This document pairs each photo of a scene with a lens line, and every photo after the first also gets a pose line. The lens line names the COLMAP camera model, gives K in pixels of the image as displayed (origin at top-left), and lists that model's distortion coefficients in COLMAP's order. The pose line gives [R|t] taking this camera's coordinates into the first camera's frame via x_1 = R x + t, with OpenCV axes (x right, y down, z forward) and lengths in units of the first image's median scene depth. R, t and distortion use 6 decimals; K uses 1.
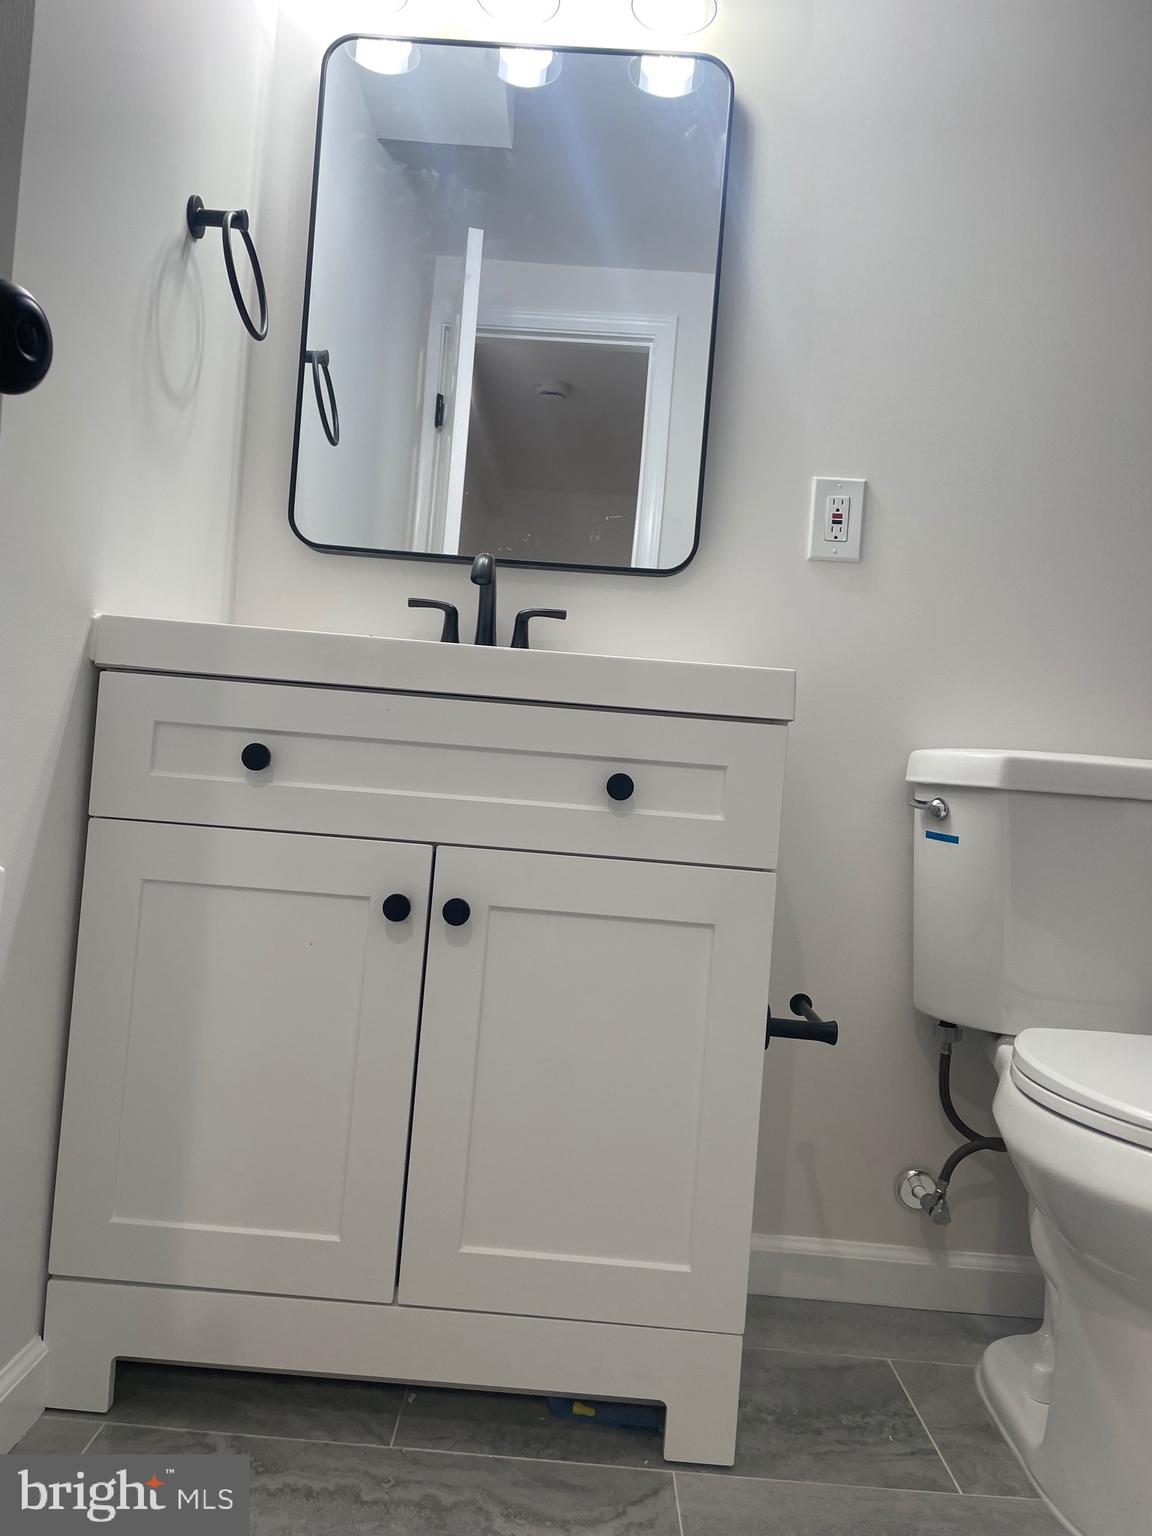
lens RADIAL K [[1186.3, 0, 582.6], [0, 1186.3, 765.2], [0, 0, 1]] dist [0.072572, -0.092827]
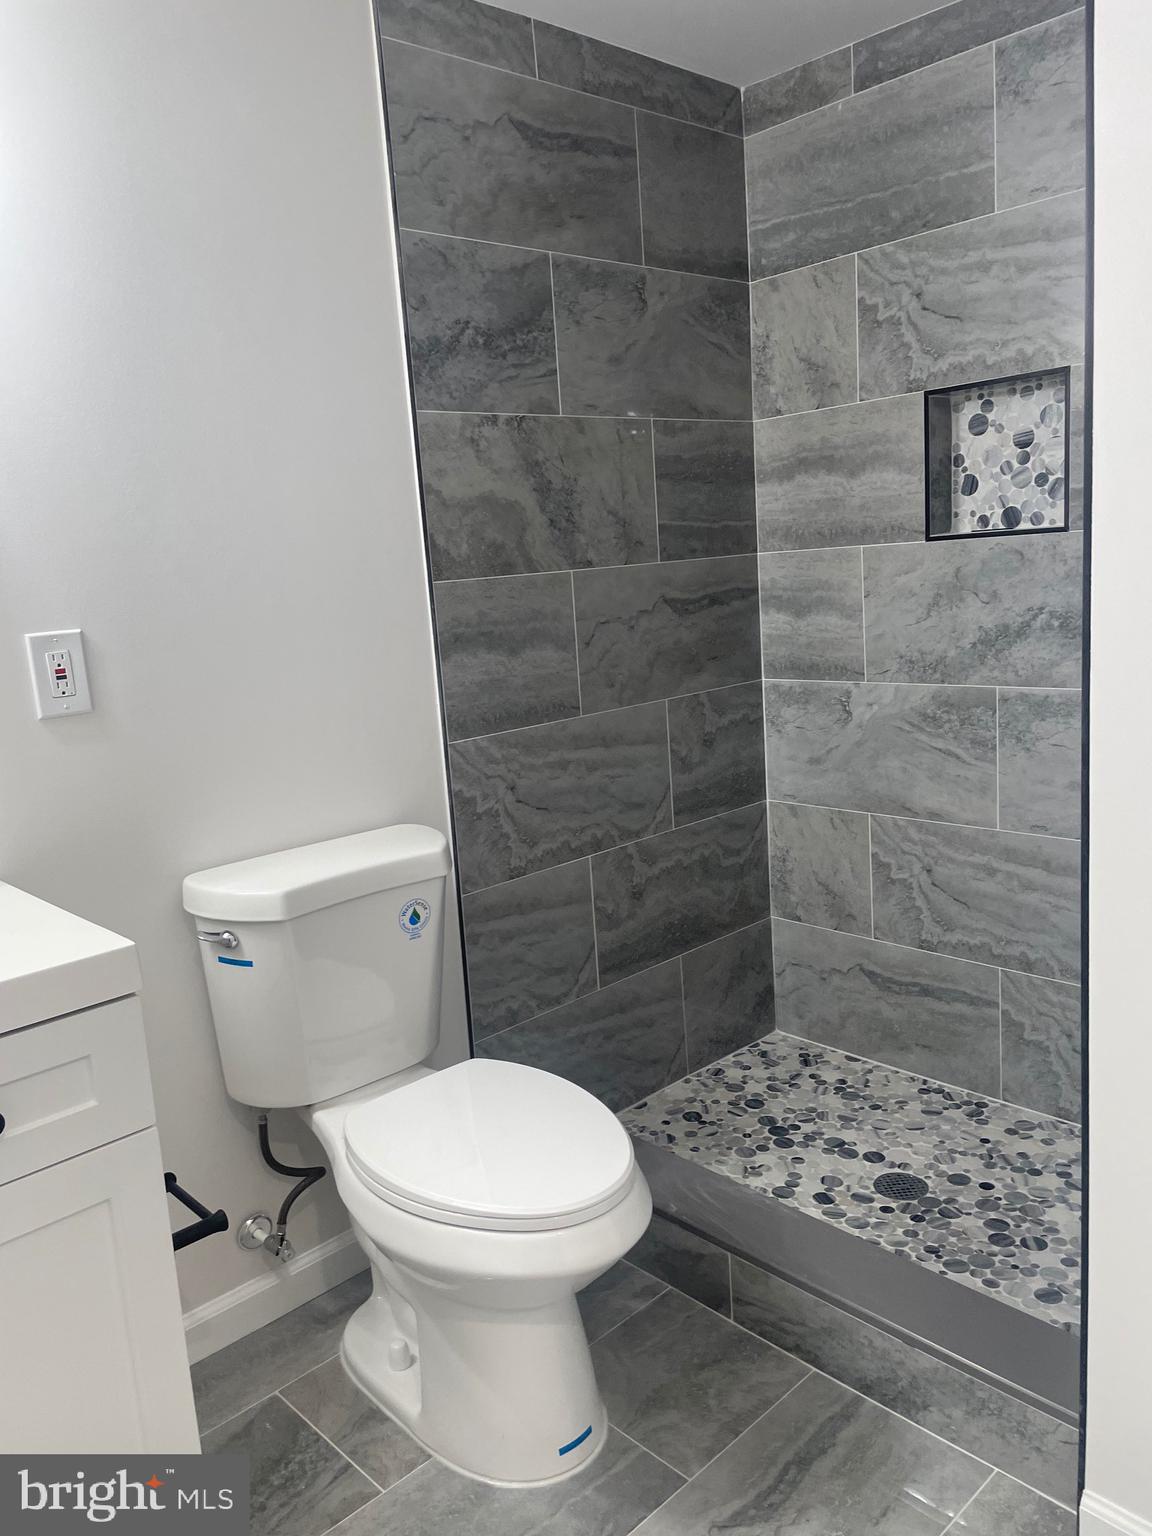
lens RADIAL K [[1186.3, 0, 572.3], [0, 1186.3, 774.5], [0, 0, 1]] dist [0.072572, -0.092827]
pose [[0.727158, -0.247930, 0.640135, -0.143703], [0.112205, 0.962887, 0.245475, -0.354488], [-0.677238, -0.106673, 0.727990, -0.005710]]
